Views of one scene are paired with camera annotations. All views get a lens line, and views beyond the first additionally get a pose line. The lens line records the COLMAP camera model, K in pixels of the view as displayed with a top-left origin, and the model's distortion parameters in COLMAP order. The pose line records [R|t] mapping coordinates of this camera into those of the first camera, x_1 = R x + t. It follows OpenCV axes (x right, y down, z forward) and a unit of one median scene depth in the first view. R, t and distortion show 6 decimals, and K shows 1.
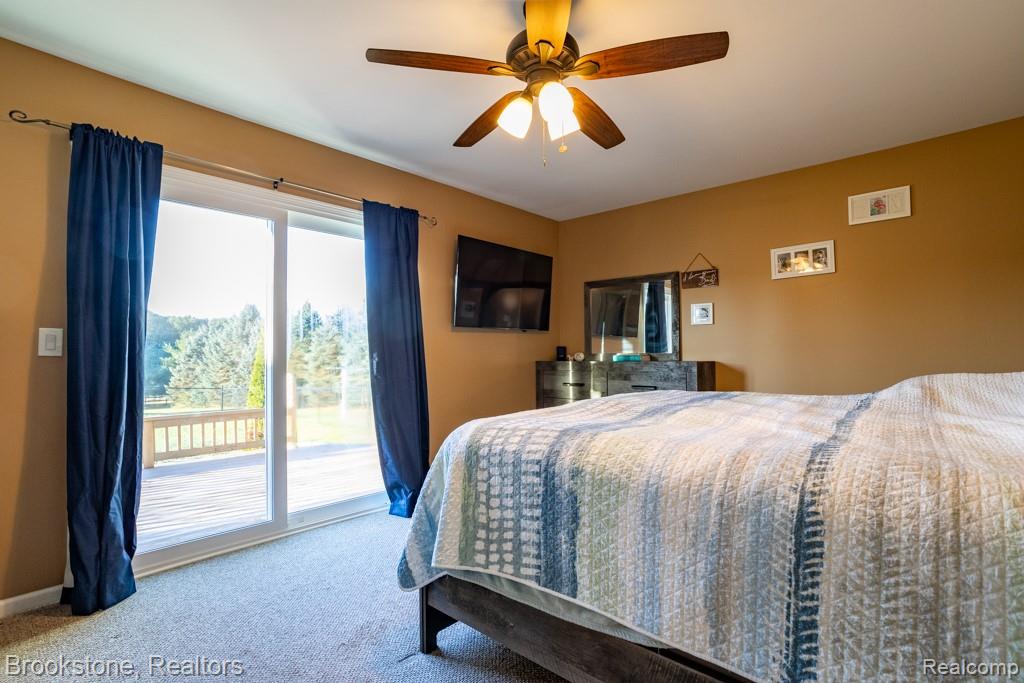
lens RADIAL K [[494.8, 0, 513.1], [0, 494.8, 345.8], [0, 0, 1]] dist [-0.014549, 0.000434]
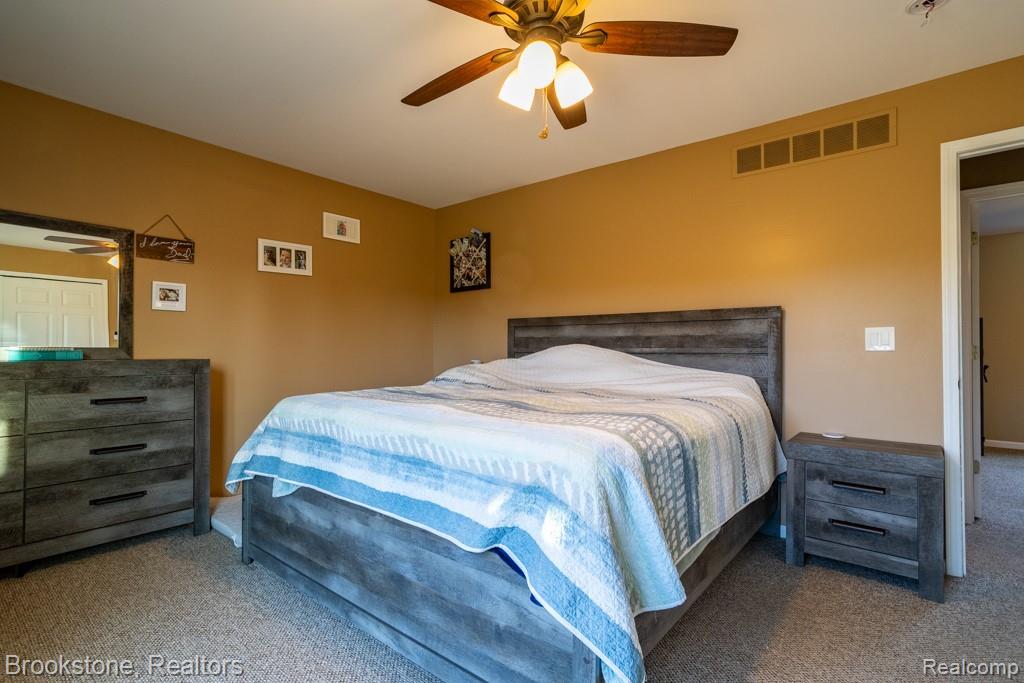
lens RADIAL K [[494.8, 0, 508.3], [0, 494.8, 344.0], [0, 0, 1]] dist [-0.014549, 0.000434]
pose [[-0.036116, 0.014982, 0.999235, -0.454990], [-0.025120, 0.999558, -0.015895, 0.008750], [-0.999032, -0.025675, -0.035724, 0.593998]]
